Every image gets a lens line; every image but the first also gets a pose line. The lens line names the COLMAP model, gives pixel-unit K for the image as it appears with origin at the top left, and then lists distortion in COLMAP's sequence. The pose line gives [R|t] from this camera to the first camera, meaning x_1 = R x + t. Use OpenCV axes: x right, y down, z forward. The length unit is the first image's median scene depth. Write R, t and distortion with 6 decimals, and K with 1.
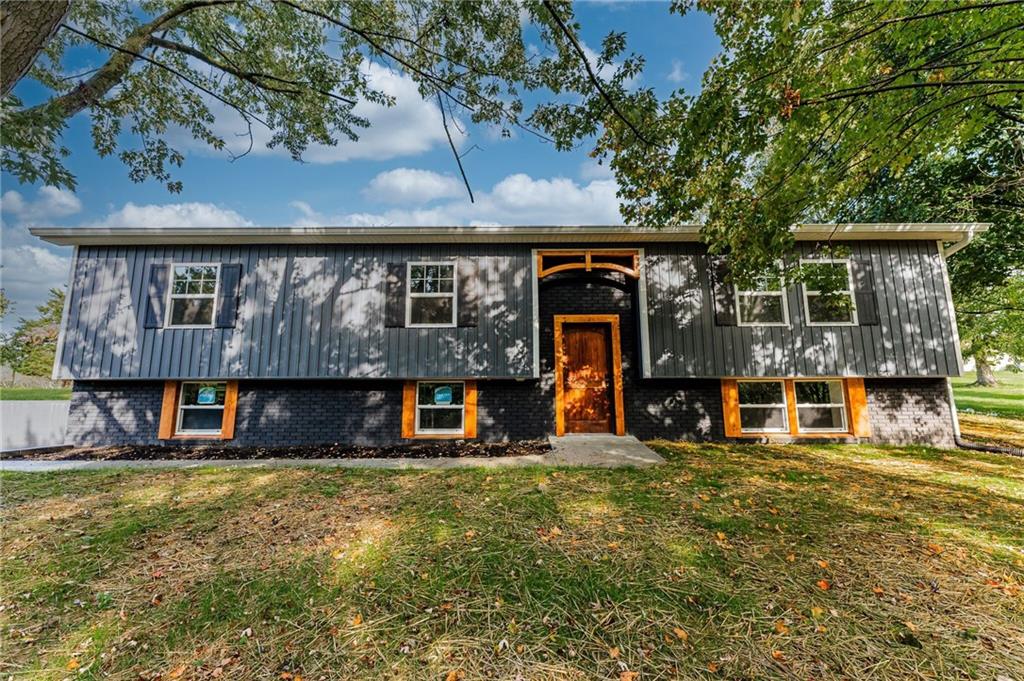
lens RADIAL K [[408.2, 0, 510.1], [0, 408.2, 331.1], [0, 0, 1]] dist [0.003486, -0.000196]
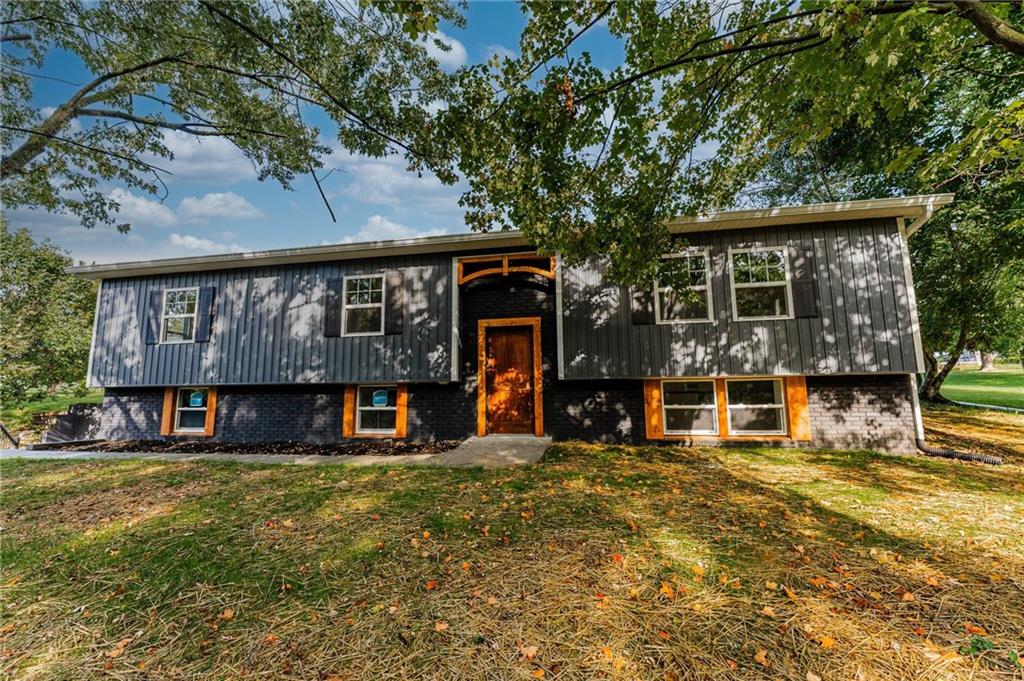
lens RADIAL K [[408.2, 0, 522.3], [0, 408.2, 344.8], [0, 0, 1]] dist [0.003486, -0.000196]
pose [[0.984281, -0.028679, -0.174265, 0.410284], [0.033526, 0.999127, 0.024933, 0.001585], [0.173398, -0.030384, 0.984383, -0.000811]]
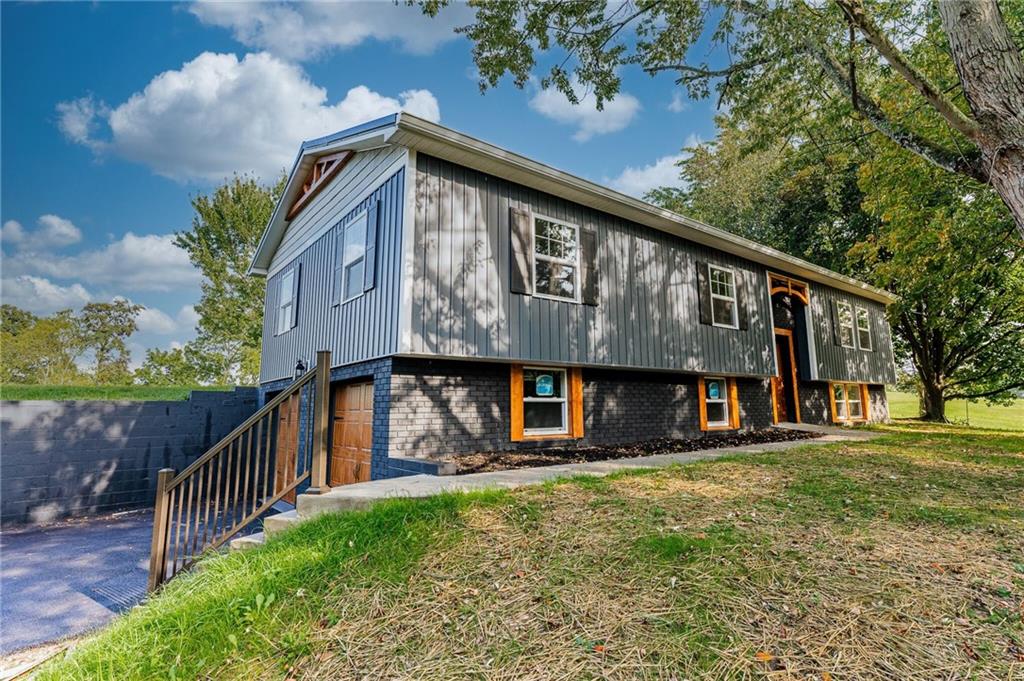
lens RADIAL K [[511.3, 0, 545.7], [0, 511.3, 321.7], [0, 0, 1]] dist [0.005960, -0.001225]
pose [[0.773238, 0.101584, 0.625926, -1.404574], [-0.089573, 0.994685, -0.050777, 0.086366], [-0.627758, -0.016803, 0.778227, 0.233703]]
